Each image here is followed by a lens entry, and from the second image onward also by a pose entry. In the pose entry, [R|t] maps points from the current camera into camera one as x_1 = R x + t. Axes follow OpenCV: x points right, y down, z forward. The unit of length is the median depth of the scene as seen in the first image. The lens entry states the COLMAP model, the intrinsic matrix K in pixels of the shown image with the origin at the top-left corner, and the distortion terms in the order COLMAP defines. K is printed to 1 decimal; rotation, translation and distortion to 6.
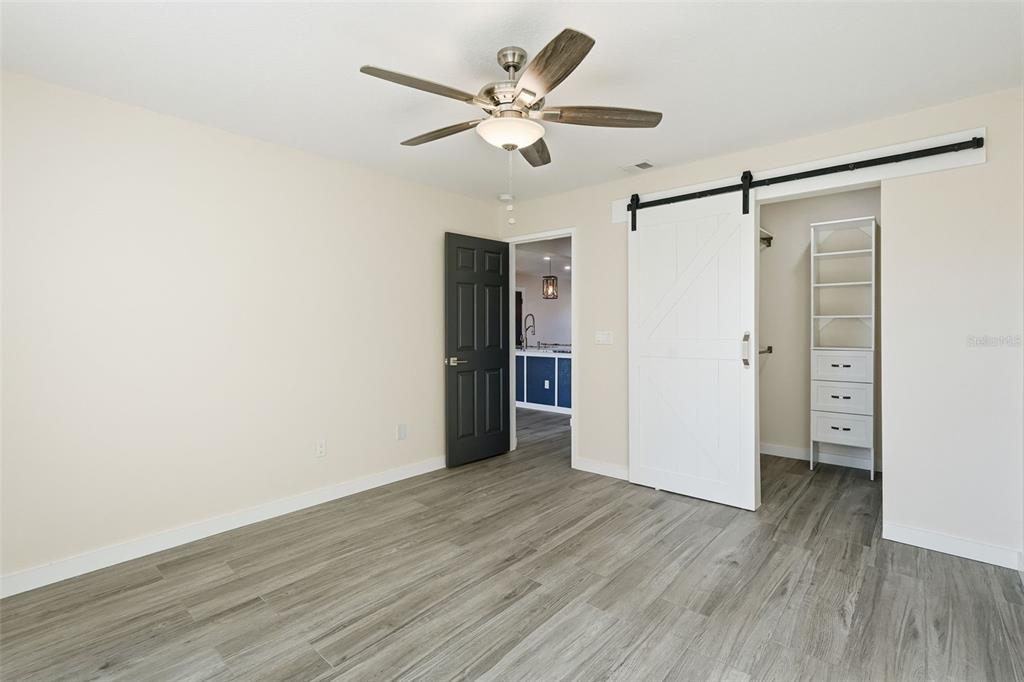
lens RADIAL K [[459.2, 0, 512.0], [0, 459.2, 341.0], [0, 0, 1]] dist [-0.014855, 0.008215]
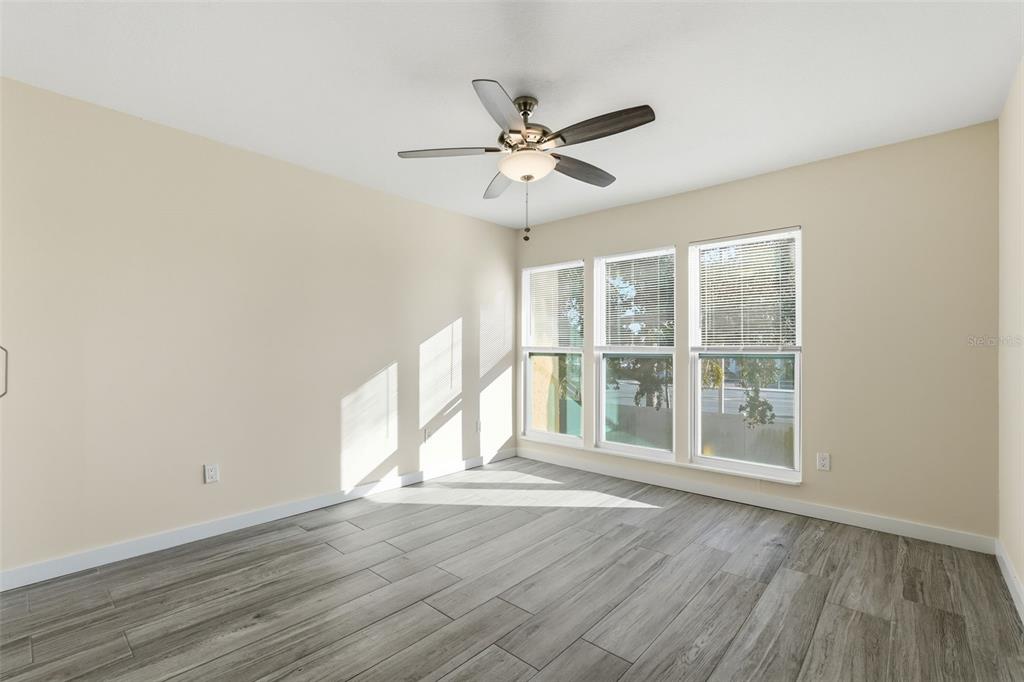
lens RADIAL K [[459.2, 0, 512.0], [0, 459.2, 341.0], [0, 0, 1]] dist [-0.014855, 0.008215]
pose [[-0.999964, 0.004748, 0.007030, 0.027492], [0.004818, 0.999939, 0.009977, -0.017274], [-0.006982, 0.010010, -0.999926, 2.088341]]
